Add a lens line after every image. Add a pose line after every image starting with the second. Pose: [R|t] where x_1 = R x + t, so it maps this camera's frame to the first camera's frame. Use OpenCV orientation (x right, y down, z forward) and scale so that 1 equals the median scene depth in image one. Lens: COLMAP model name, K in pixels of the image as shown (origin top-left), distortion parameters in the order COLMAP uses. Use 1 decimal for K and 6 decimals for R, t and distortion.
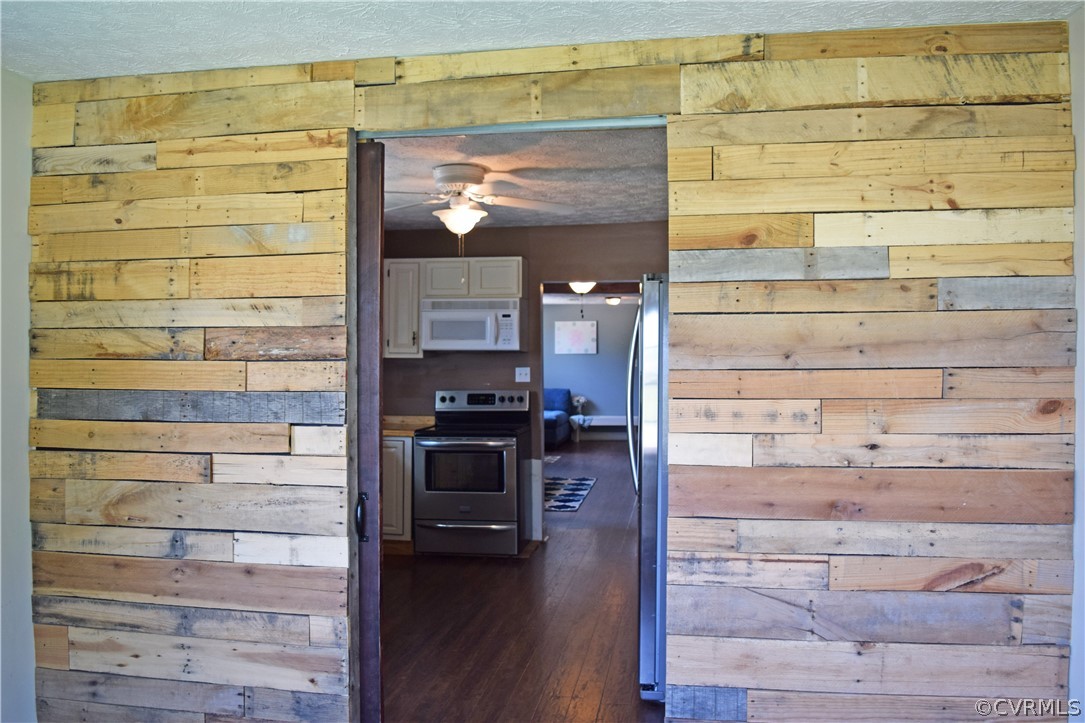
lens RADIAL K [[851.8, 0, 542.5], [0, 851.8, 361.5], [0, 0, 1]] dist [-0.086795, 0.004177]
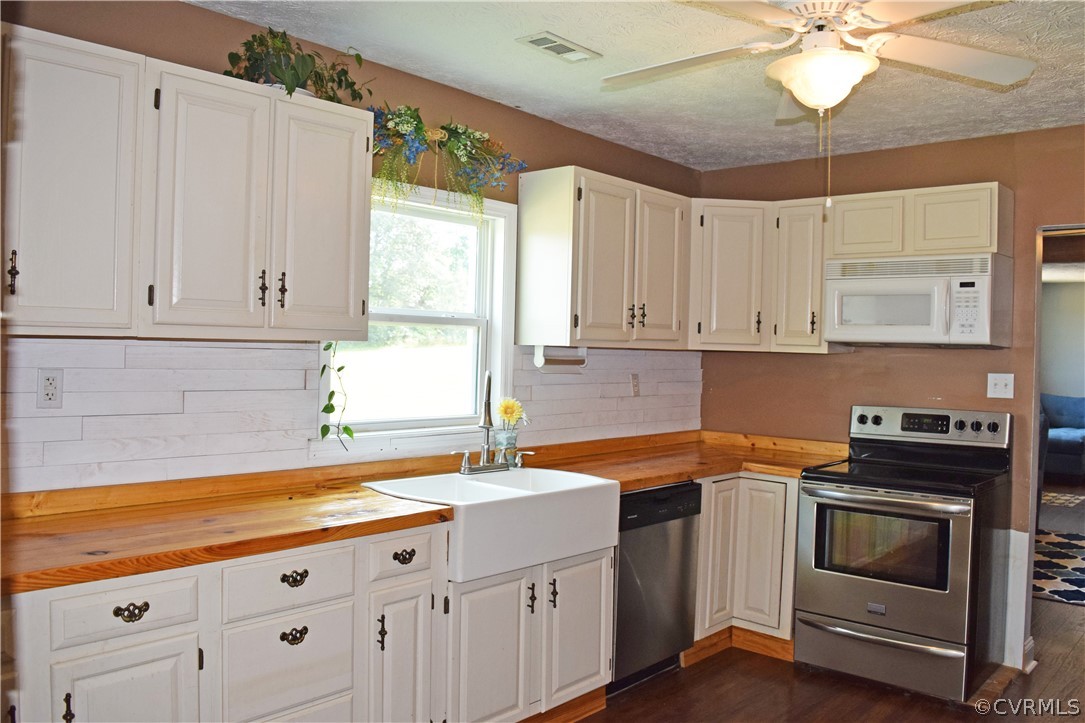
lens RADIAL K [[851.8, 0, 542.5], [0, 851.8, 361.5], [0, 0, 1]] dist [-0.086795, 0.004177]
pose [[0.833619, 0.027514, -0.551653, 0.029821], [-0.018076, 0.999583, 0.022540, -0.008578], [0.552043, -0.008818, 0.833769, 0.358475]]
